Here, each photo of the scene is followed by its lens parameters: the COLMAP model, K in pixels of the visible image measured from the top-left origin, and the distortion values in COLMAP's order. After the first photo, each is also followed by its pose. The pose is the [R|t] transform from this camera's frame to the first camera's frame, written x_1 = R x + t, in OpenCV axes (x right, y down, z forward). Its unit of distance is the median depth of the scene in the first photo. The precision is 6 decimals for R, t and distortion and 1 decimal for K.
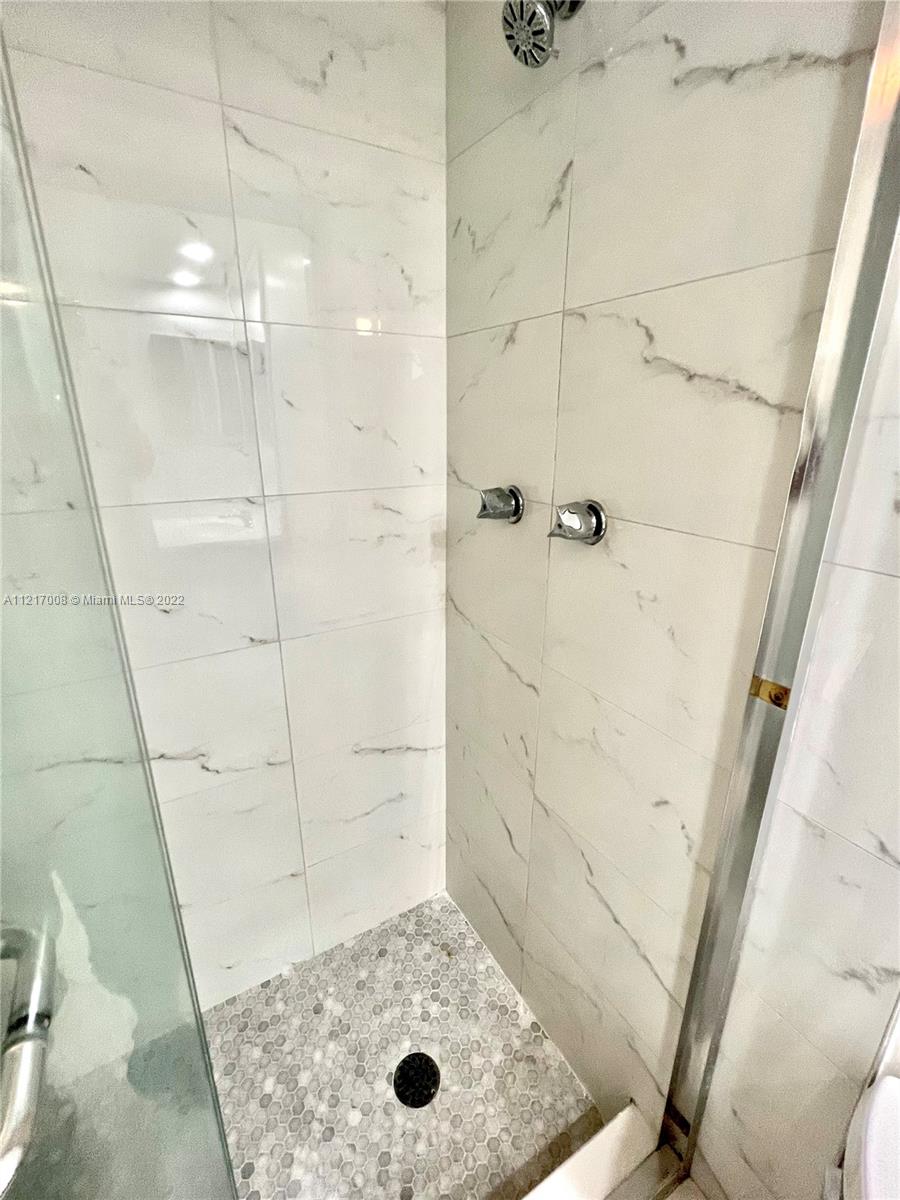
lens RADIAL K [[533.8, 0, 449.4], [0, 533.8, 596.2], [0, 0, 1]] dist [-0.000580, 0.000053]
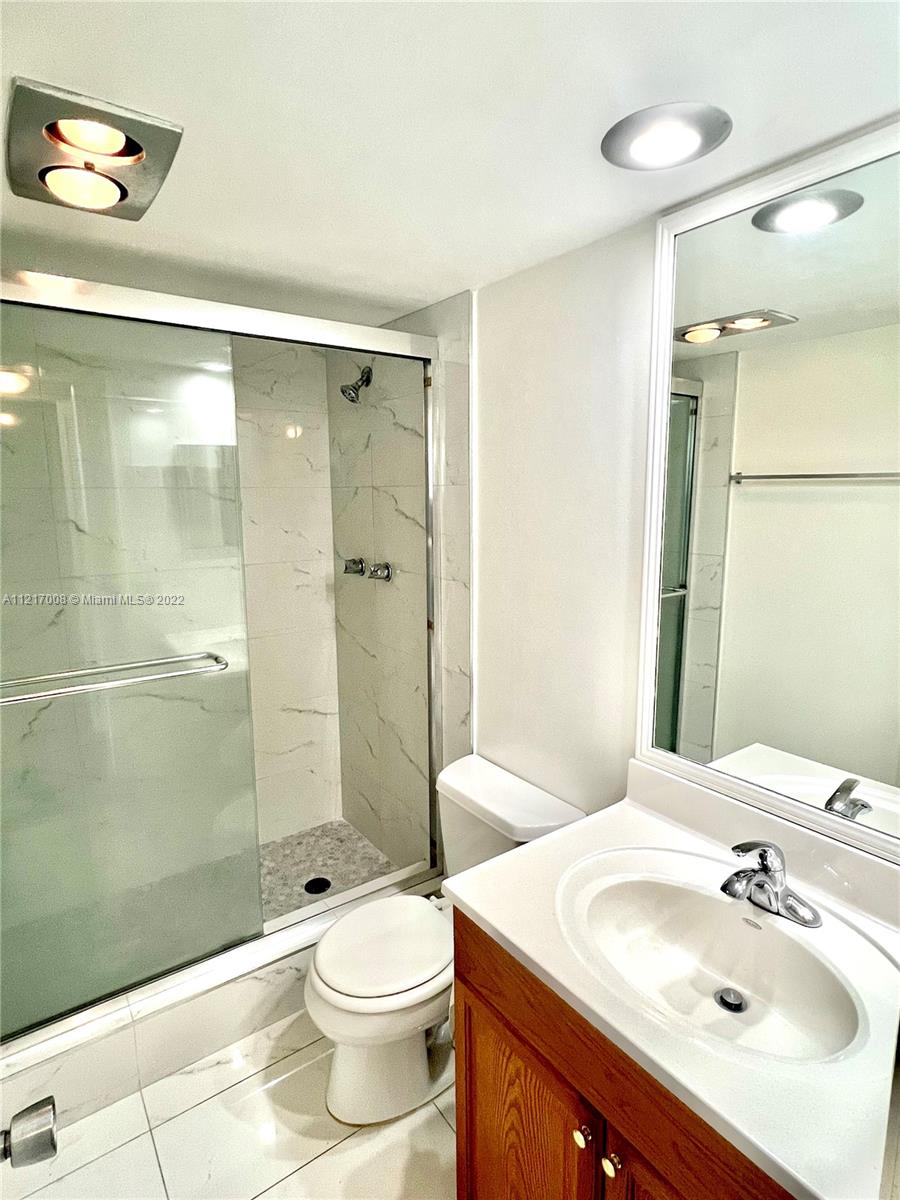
lens RADIAL K [[638.9, 0, 449.1], [0, 638.9, 601.3], [0, 0, 1]] dist [-0.001247, -0.000047]
pose [[0.996274, -0.021480, 0.083532, 0.205615], [0.034202, 0.987480, -0.153993, 0.294463], [-0.079179, 0.156277, 0.984535, -1.207696]]
